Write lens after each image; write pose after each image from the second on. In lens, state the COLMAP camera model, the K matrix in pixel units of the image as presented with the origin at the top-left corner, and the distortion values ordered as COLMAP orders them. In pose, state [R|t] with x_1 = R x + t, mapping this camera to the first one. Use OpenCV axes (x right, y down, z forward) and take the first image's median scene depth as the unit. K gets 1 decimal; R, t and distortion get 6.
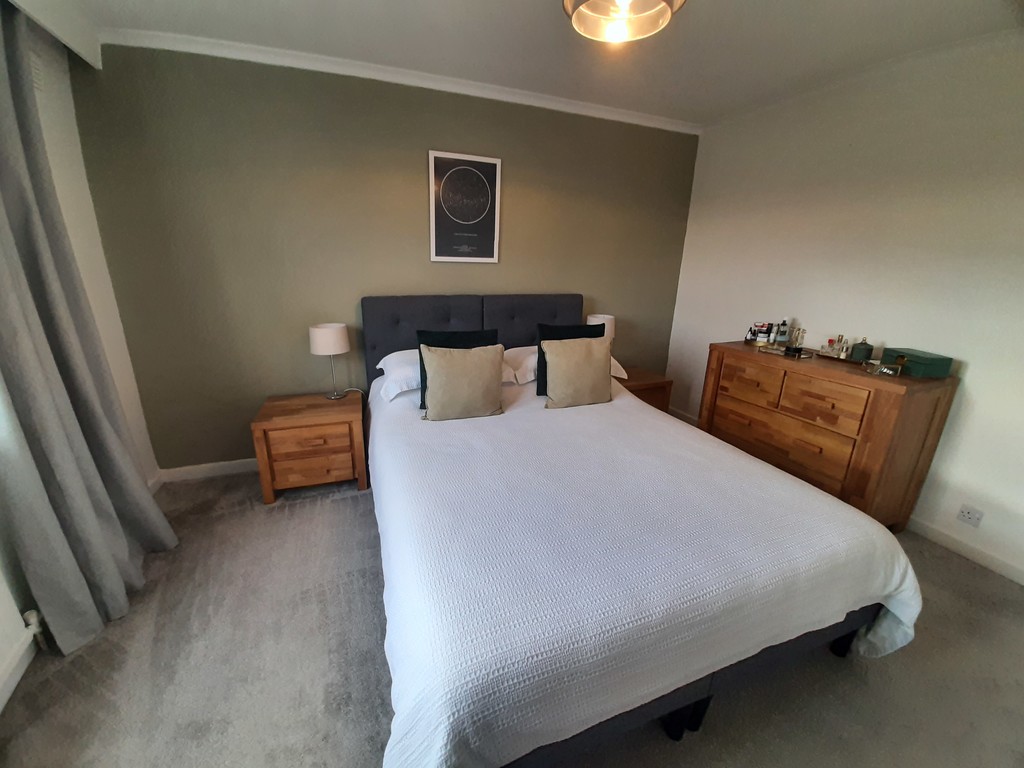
lens RADIAL K [[399.1, 0, 498.1], [0, 399.1, 376.6], [0, 0, 1]] dist [0.011186, -0.010443]
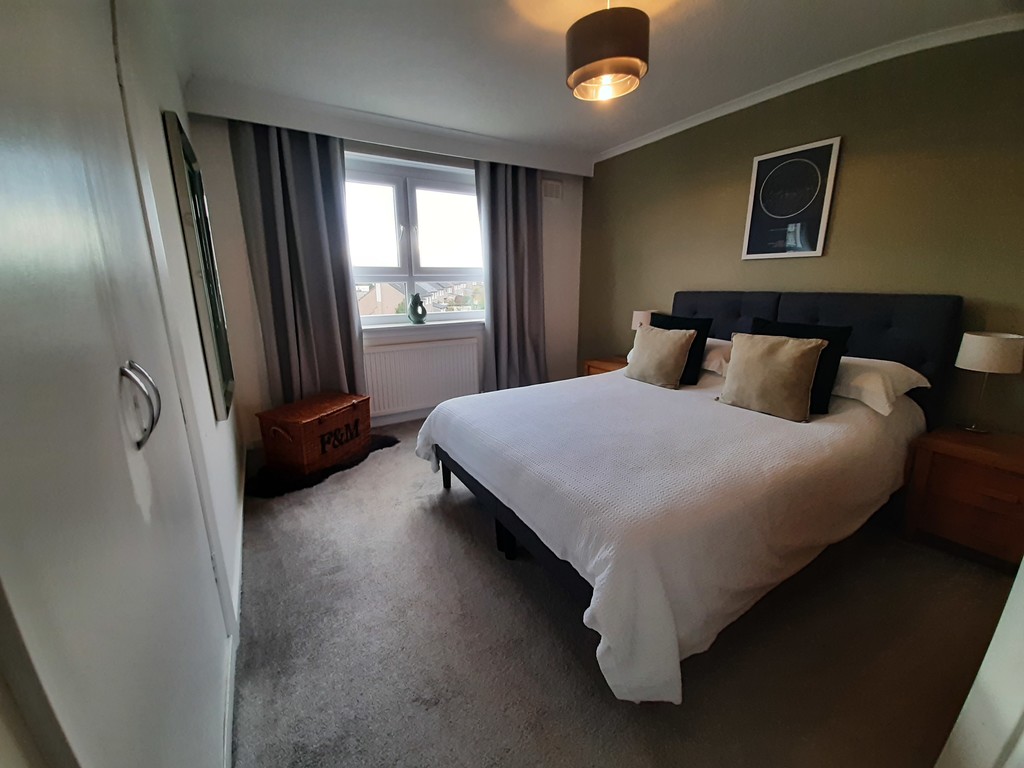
lens RADIAL K [[399.1, 0, 498.1], [0, 399.1, 376.6], [0, 0, 1]] dist [0.011186, -0.010443]
pose [[0.175592, 0.210404, -0.961716, 0.818327], [-0.253457, 0.953625, 0.162357, 0.000184], [0.951276, 0.215245, 0.220777, 0.215831]]
